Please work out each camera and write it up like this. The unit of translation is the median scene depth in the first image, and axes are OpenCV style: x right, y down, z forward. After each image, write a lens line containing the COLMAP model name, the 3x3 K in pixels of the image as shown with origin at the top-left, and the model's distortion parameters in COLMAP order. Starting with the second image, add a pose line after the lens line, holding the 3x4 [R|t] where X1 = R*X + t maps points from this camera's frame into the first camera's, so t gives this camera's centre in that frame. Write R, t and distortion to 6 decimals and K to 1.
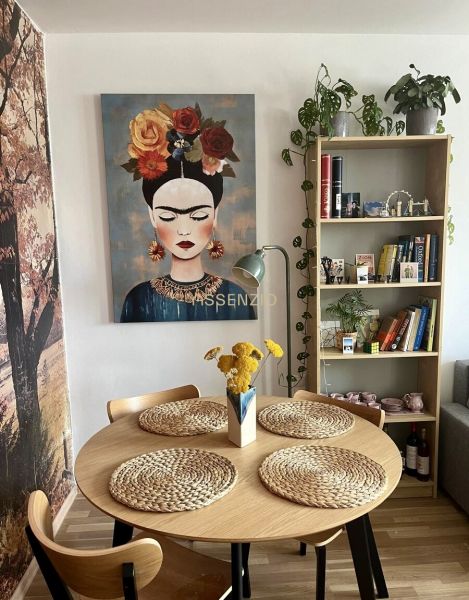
lens RADIAL K [[469.3, 0, 234.7], [0, 469.3, 308.8], [0, 0, 1]] dist [-0.000822, -0.005900]
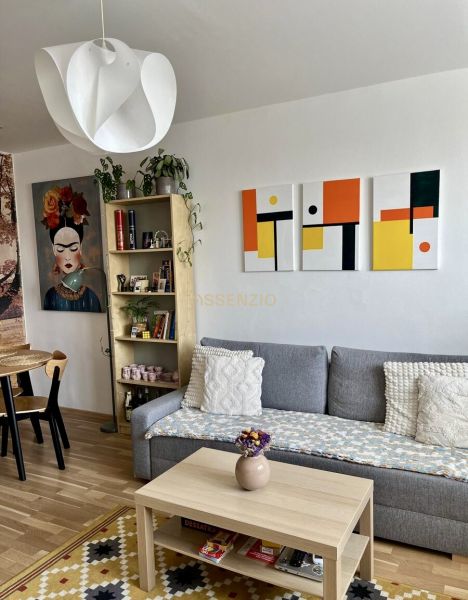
lens RADIAL K [[485.6, 0, 234.0], [0, 485.6, 300.0], [0, 0, 1]] dist [0.001873, 0.000552]
pose [[0.855955, 0.040864, -0.515434, 1.337242], [-0.054605, 0.998442, -0.011522, -0.026244], [0.514159, 0.038007, 0.856852, -0.191615]]
